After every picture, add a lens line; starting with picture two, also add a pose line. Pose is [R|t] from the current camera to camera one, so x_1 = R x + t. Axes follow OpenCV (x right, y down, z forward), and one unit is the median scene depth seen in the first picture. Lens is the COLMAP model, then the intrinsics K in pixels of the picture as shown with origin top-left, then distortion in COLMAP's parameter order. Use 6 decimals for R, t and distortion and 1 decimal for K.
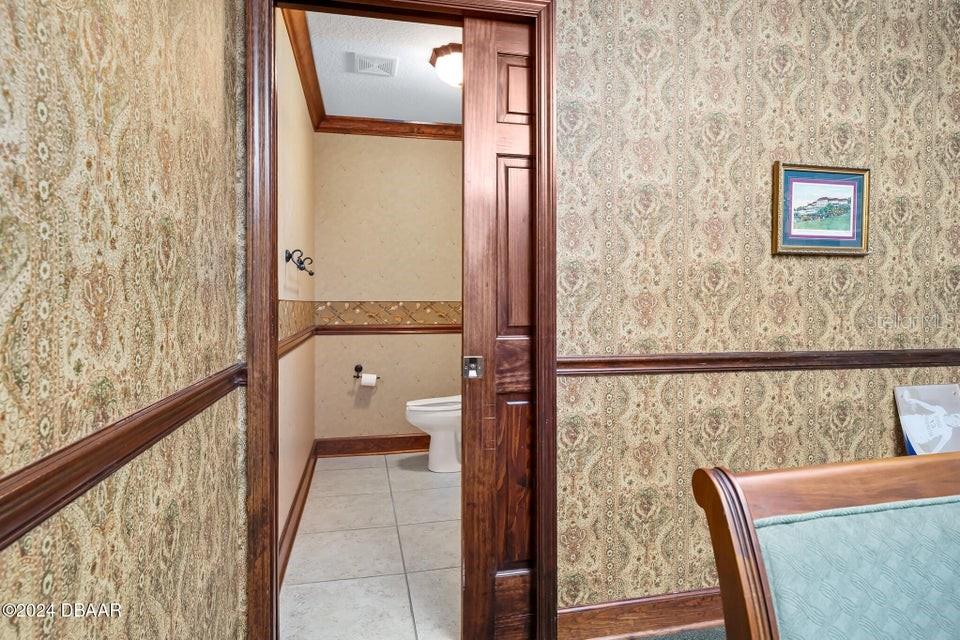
lens RADIAL K [[543.9, 0, 477.9], [0, 543.9, 313.2], [0, 0, 1]] dist [-0.002047, -0.000072]
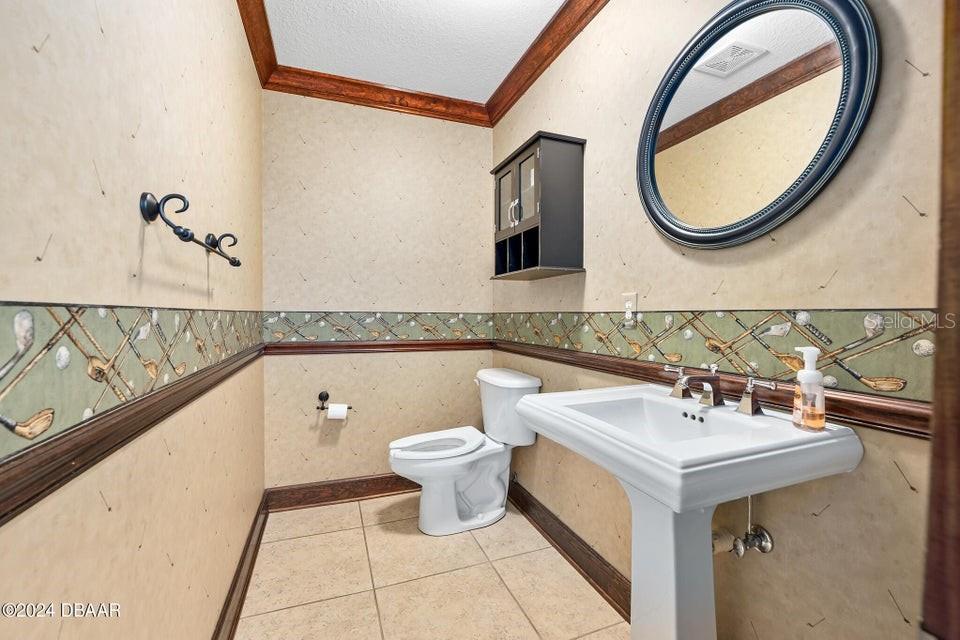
lens RADIAL K [[393.7, 0, 486.8], [0, 393.7, 326.8], [0, 0, 1]] dist [-0.012137, 0.000436]
pose [[0.984773, -0.000261, 0.173843, -0.085297], [-0.002286, 0.999893, 0.014451, -0.008803], [-0.173828, -0.014629, 0.984667, 0.399526]]
